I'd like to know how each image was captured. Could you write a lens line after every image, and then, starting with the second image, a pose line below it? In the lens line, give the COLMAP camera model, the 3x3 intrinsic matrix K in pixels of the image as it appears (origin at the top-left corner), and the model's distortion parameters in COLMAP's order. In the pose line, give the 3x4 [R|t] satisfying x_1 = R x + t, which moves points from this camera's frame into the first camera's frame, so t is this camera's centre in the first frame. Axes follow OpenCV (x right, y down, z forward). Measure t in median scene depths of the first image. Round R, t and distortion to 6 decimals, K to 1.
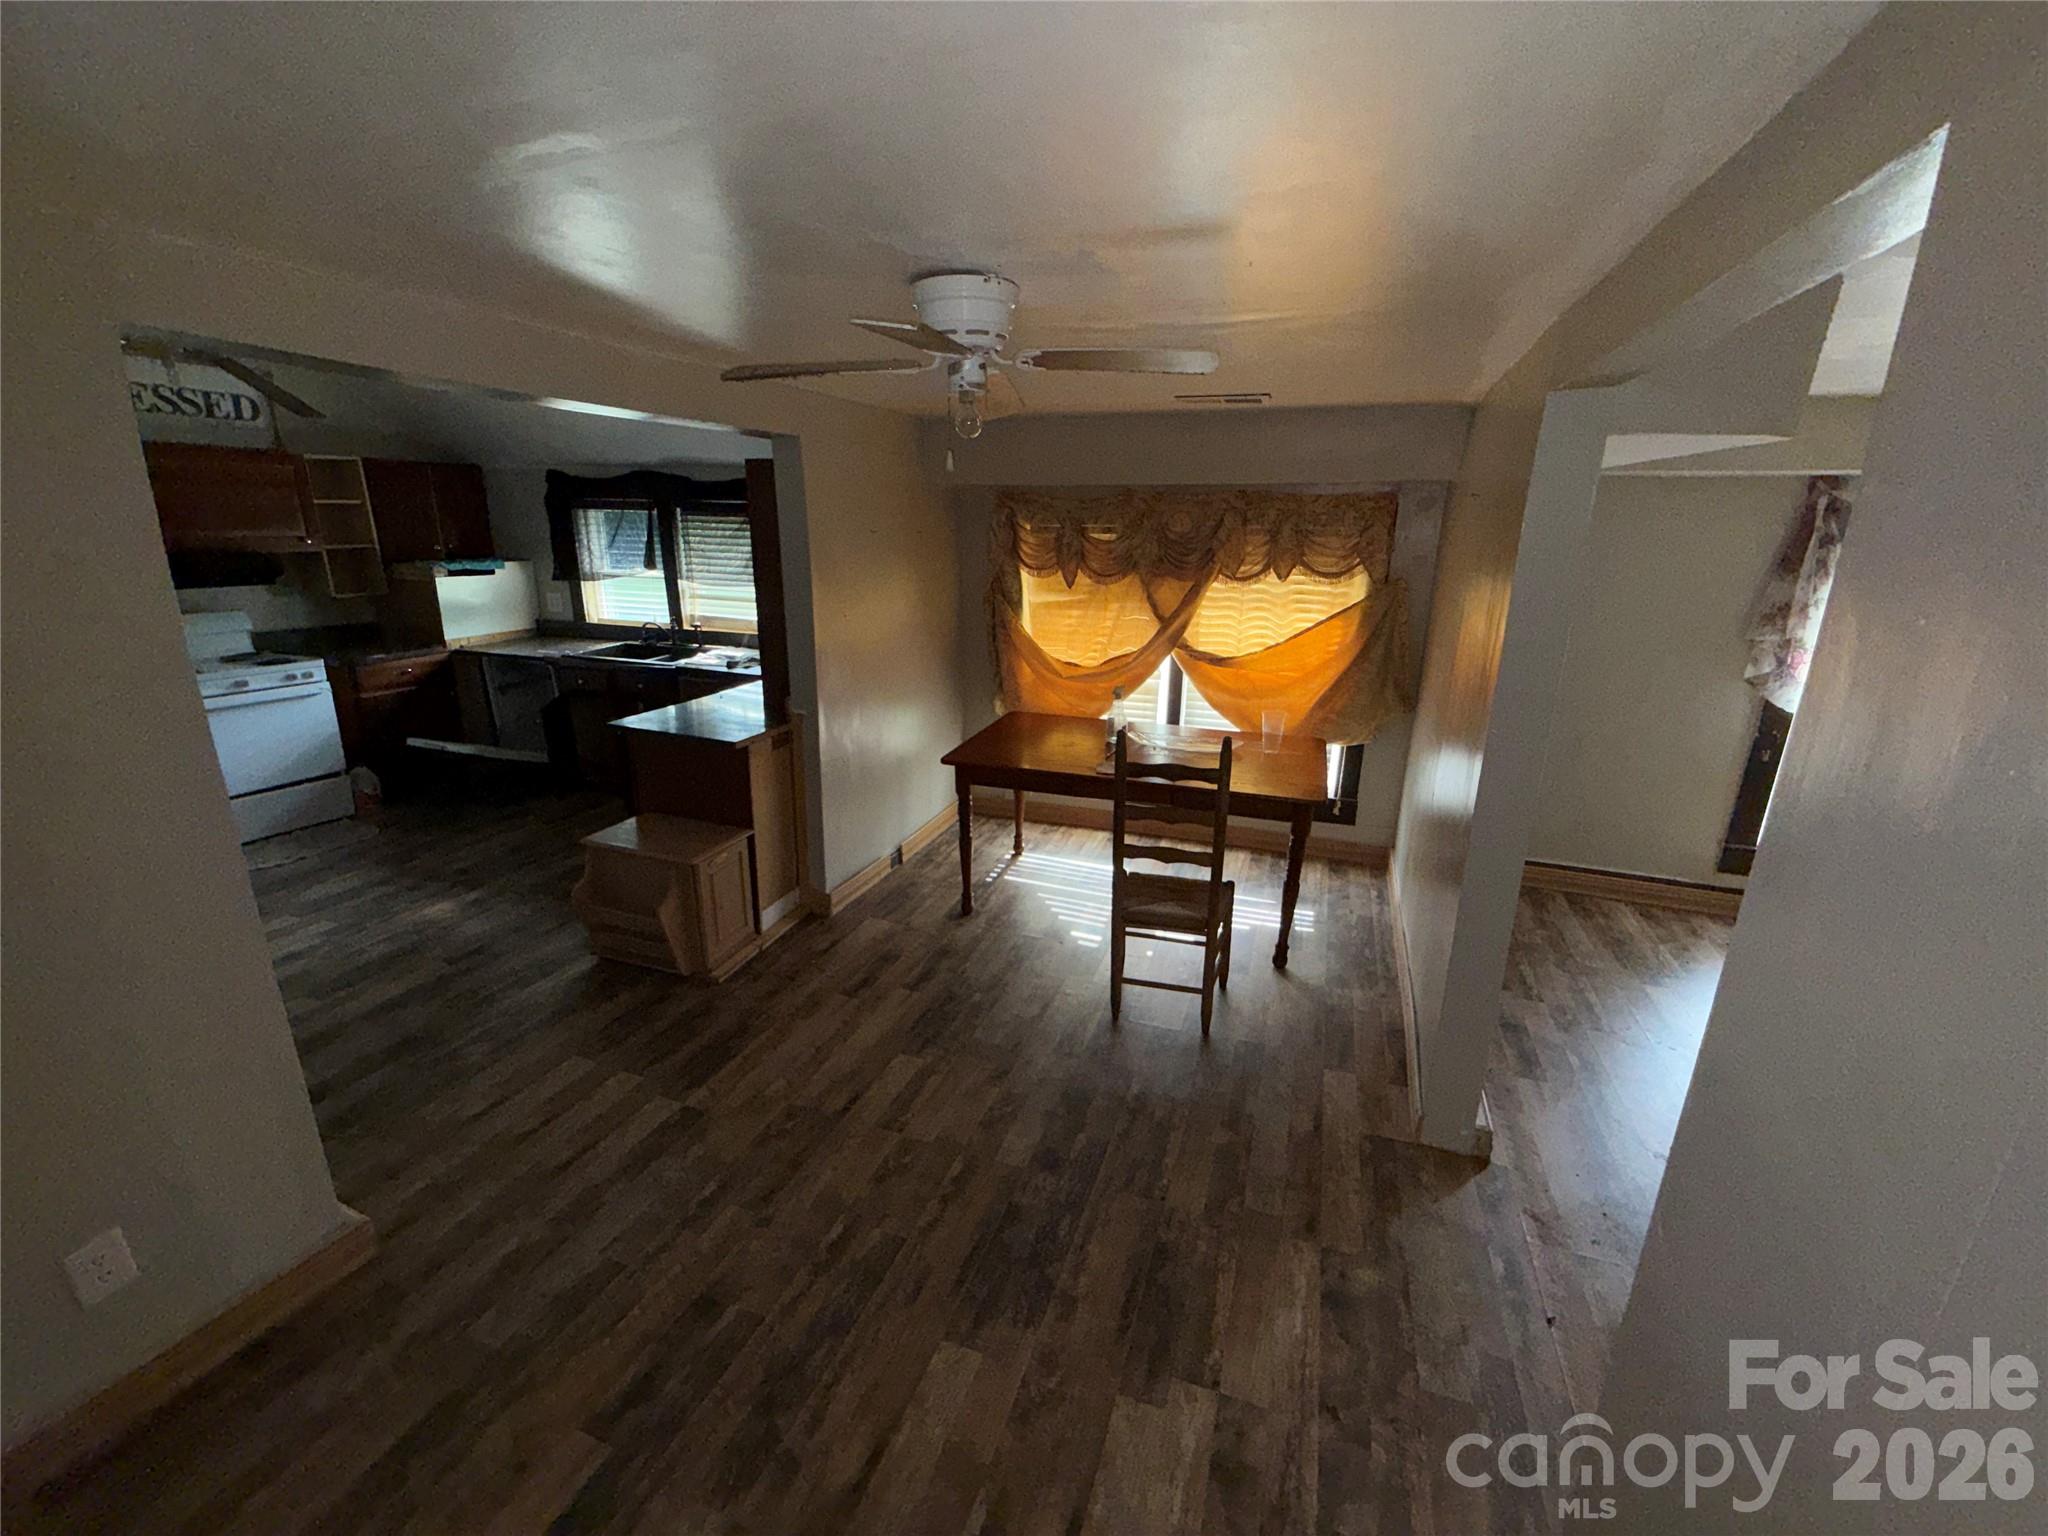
lens RADIAL K [[822.8, 0, 1024.0], [0, 822.8, 768.0], [0, 0, 1]] dist [0.001712, -0.000539]
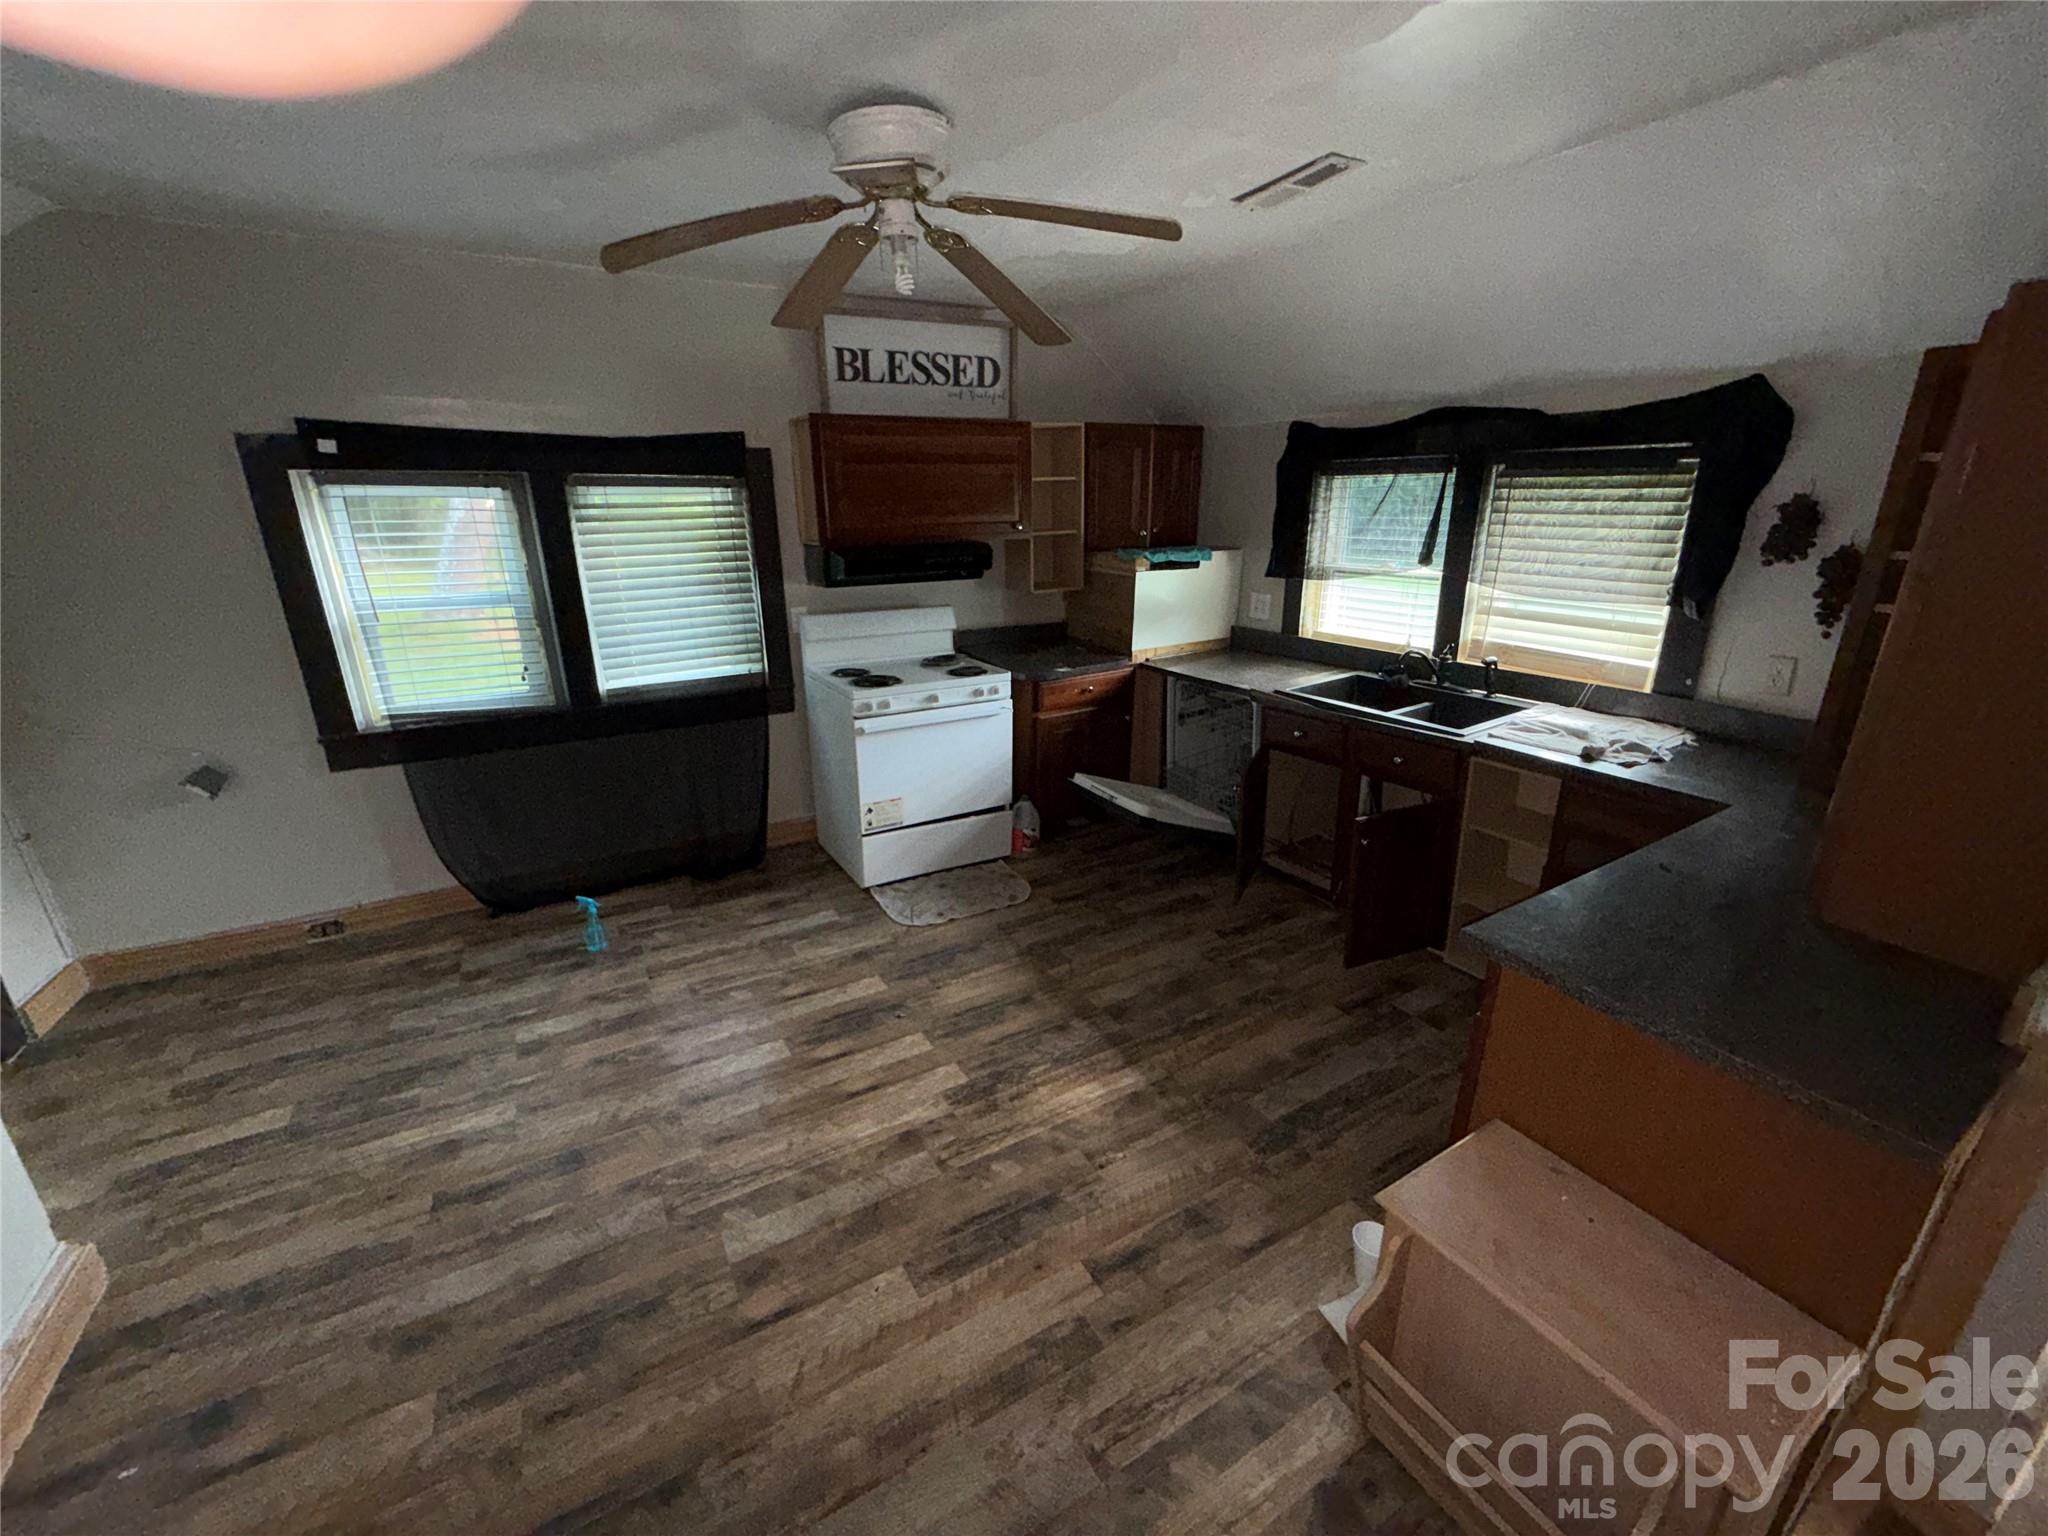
lens RADIAL K [[822.8, 0, 1024.0], [0, 822.8, 768.0], [0, 0, 1]] dist [0.001712, -0.000539]
pose [[0.770851, 0.172309, -0.613269, -0.290475], [-0.156790, 0.984426, 0.079514, -0.094870], [0.617419, 0.034861, 0.785862, 0.331743]]
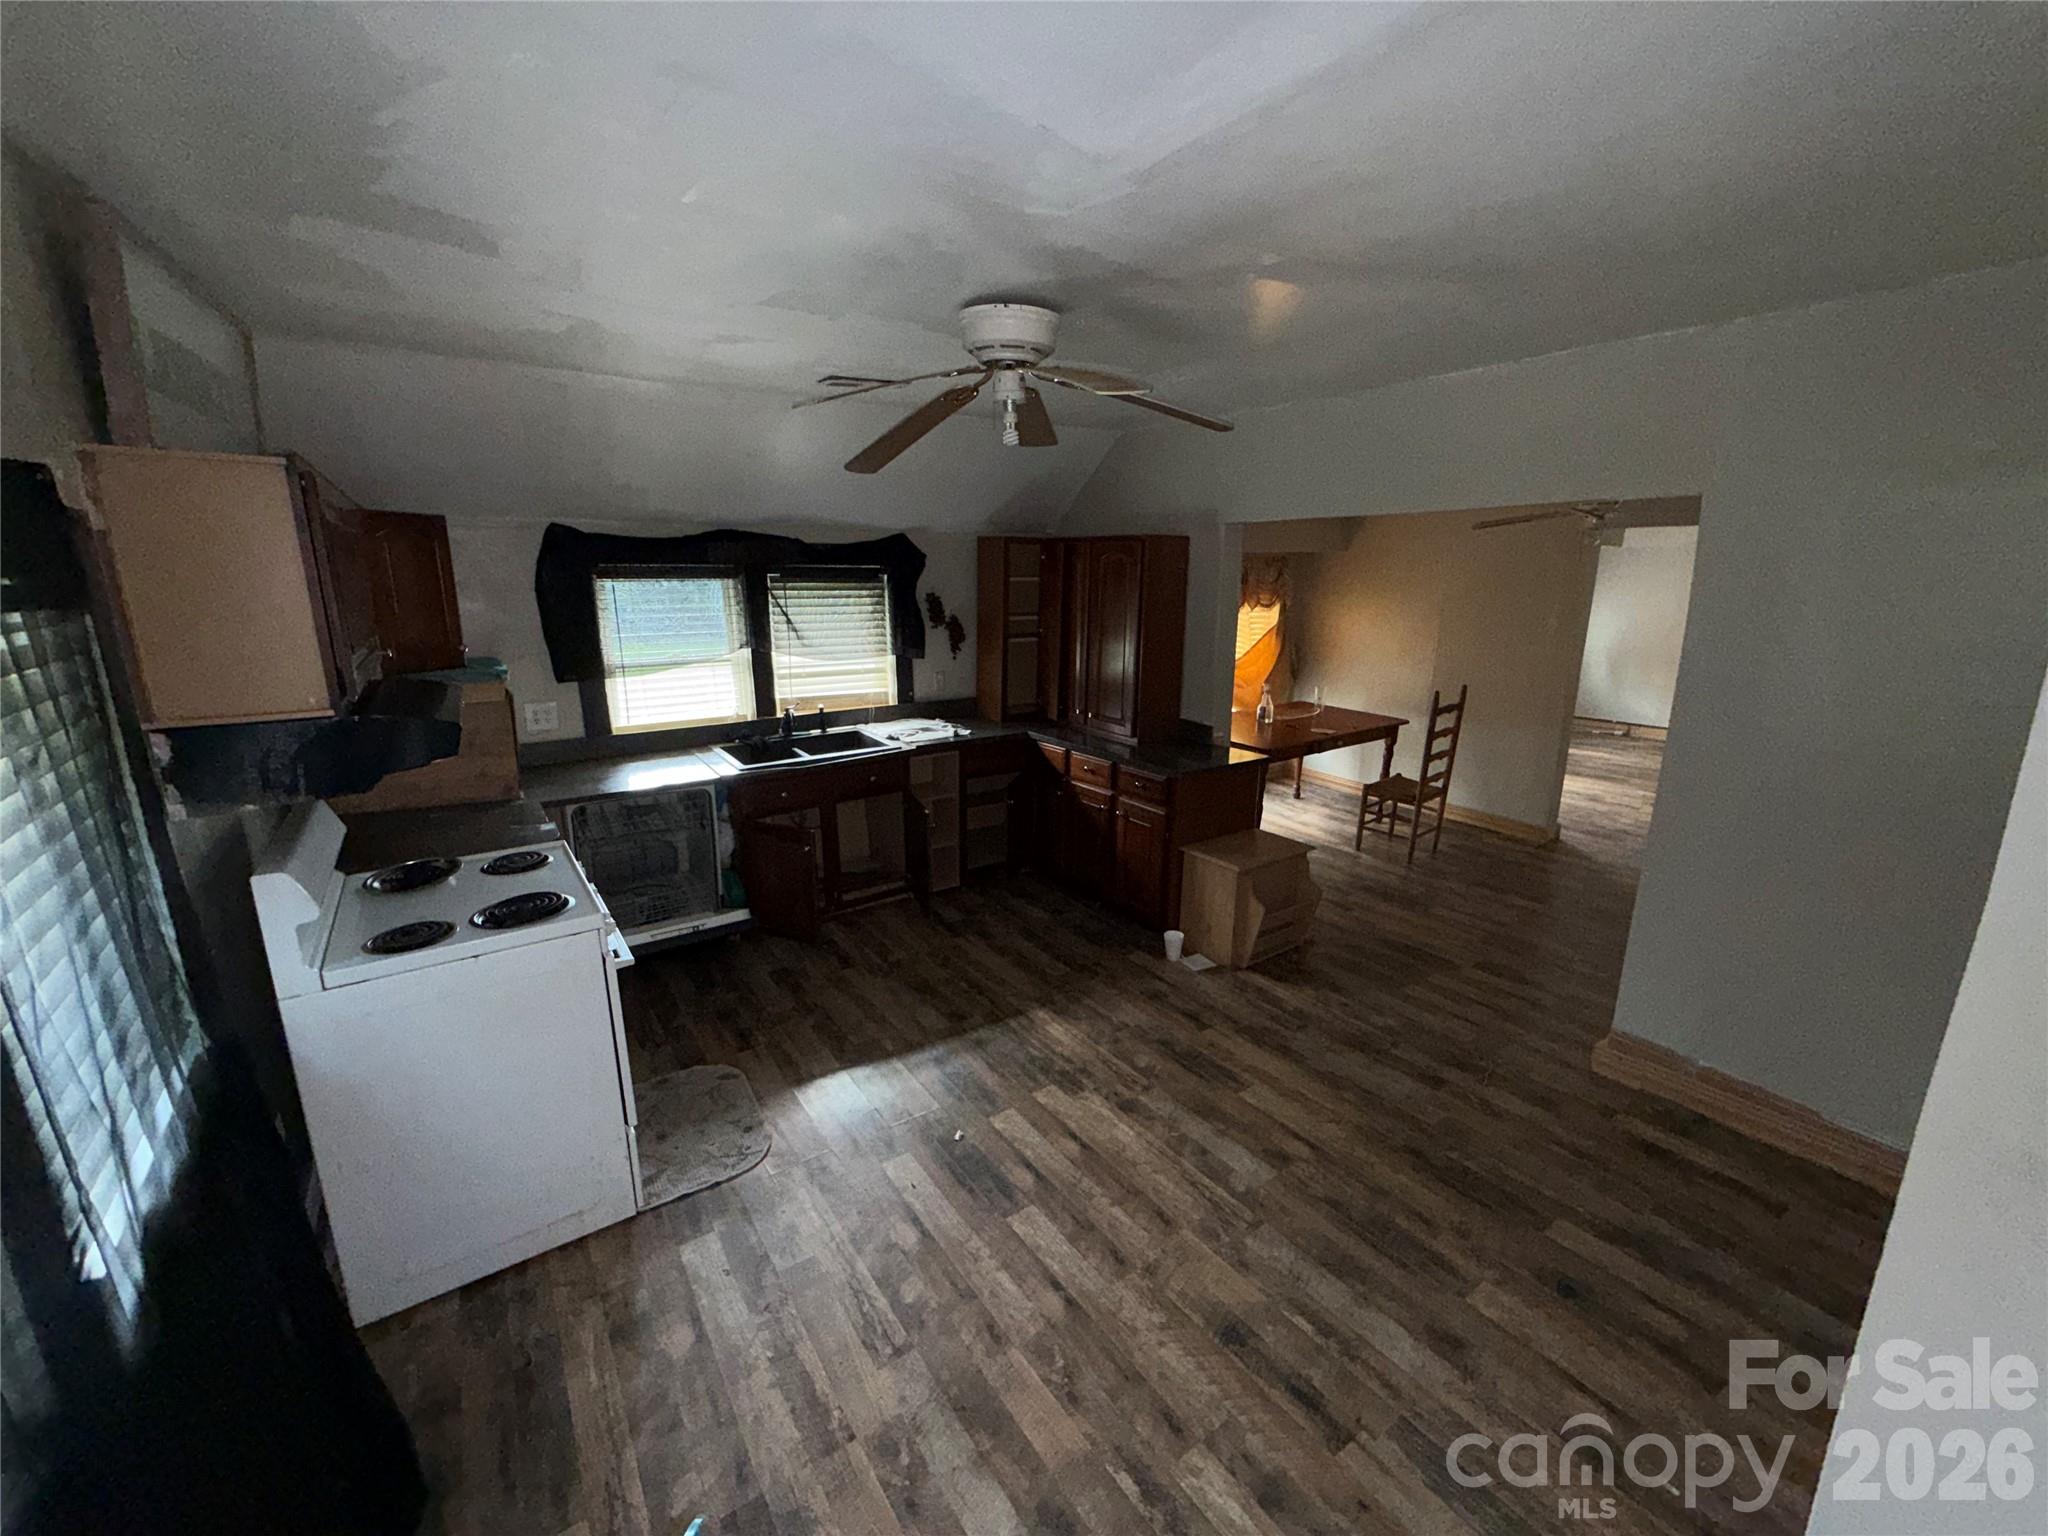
lens RADIAL K [[822.8, 0, 1024.0], [0, 822.8, 768.0], [0, 0, 1]] dist [0.001712, -0.000539]
pose [[0.576840, -0.210112, 0.789372, -1.010666], [0.245421, 0.966285, 0.077858, -0.133052], [-0.779117, 0.148817, 0.608958, 0.333394]]
